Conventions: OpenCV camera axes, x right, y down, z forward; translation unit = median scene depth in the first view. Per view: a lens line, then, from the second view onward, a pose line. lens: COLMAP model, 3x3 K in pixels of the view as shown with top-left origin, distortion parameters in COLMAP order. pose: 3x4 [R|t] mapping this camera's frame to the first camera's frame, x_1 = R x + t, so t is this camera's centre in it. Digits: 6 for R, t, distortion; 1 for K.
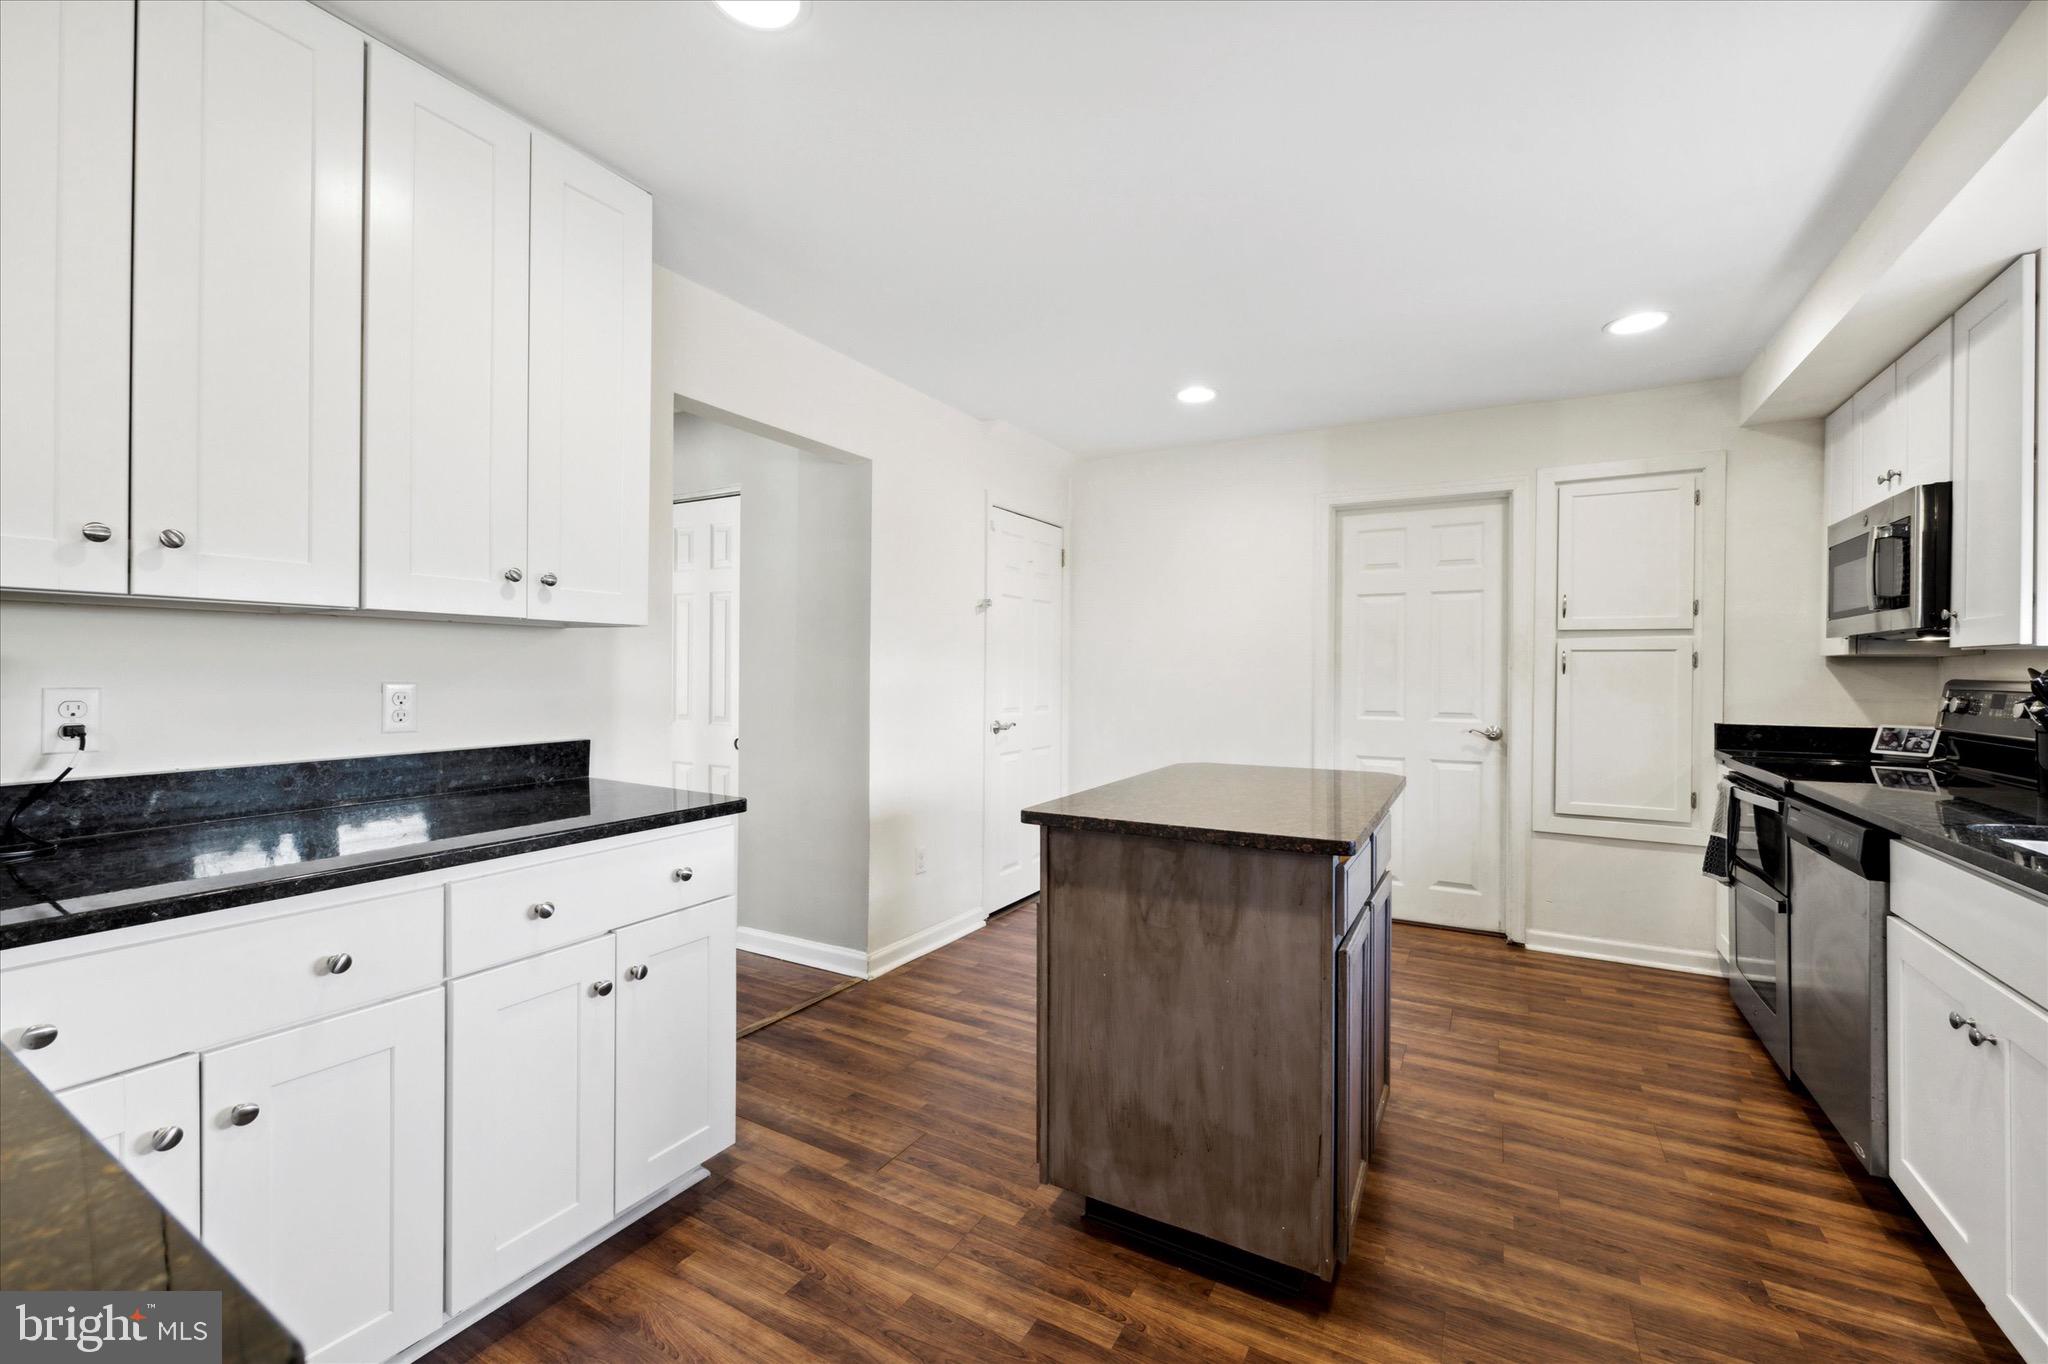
lens RADIAL K [[896.7, 0, 1015.3], [0, 896.7, 673.7], [0, 0, 1]] dist [0.019588, -0.000094]
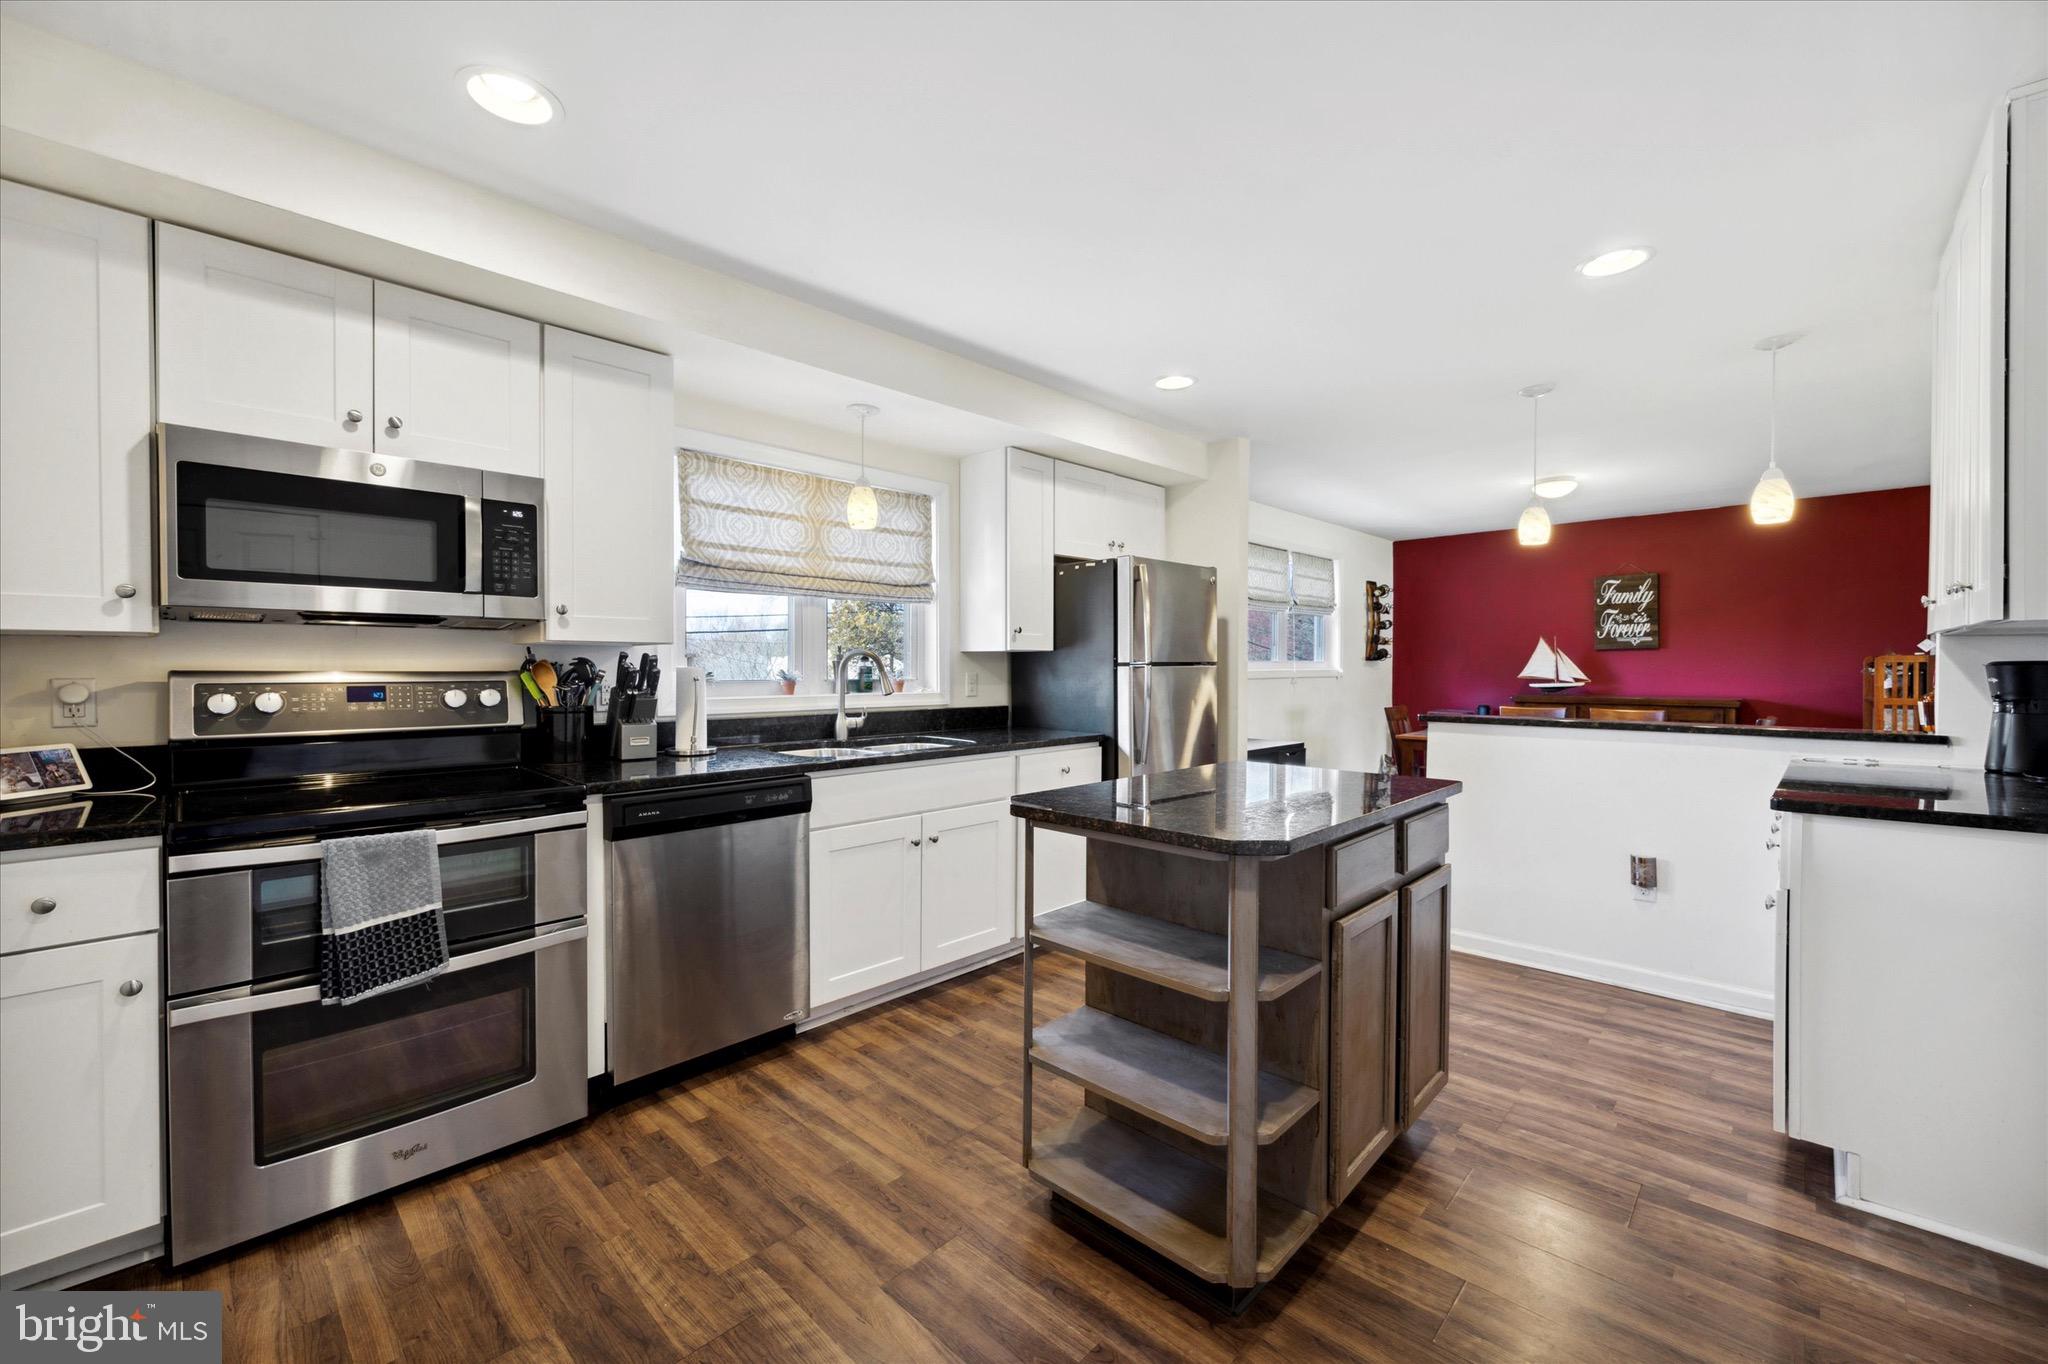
lens RADIAL K [[896.7, 0, 1015.3], [0, 896.7, 673.7], [0, 0, 1]] dist [0.019588, -0.000094]
pose [[-0.975132, -0.012048, 0.221297, 0.279437], [-0.010279, 0.999905, 0.009144, -0.000948], [-0.221387, 0.006642, -0.975164, 1.988372]]
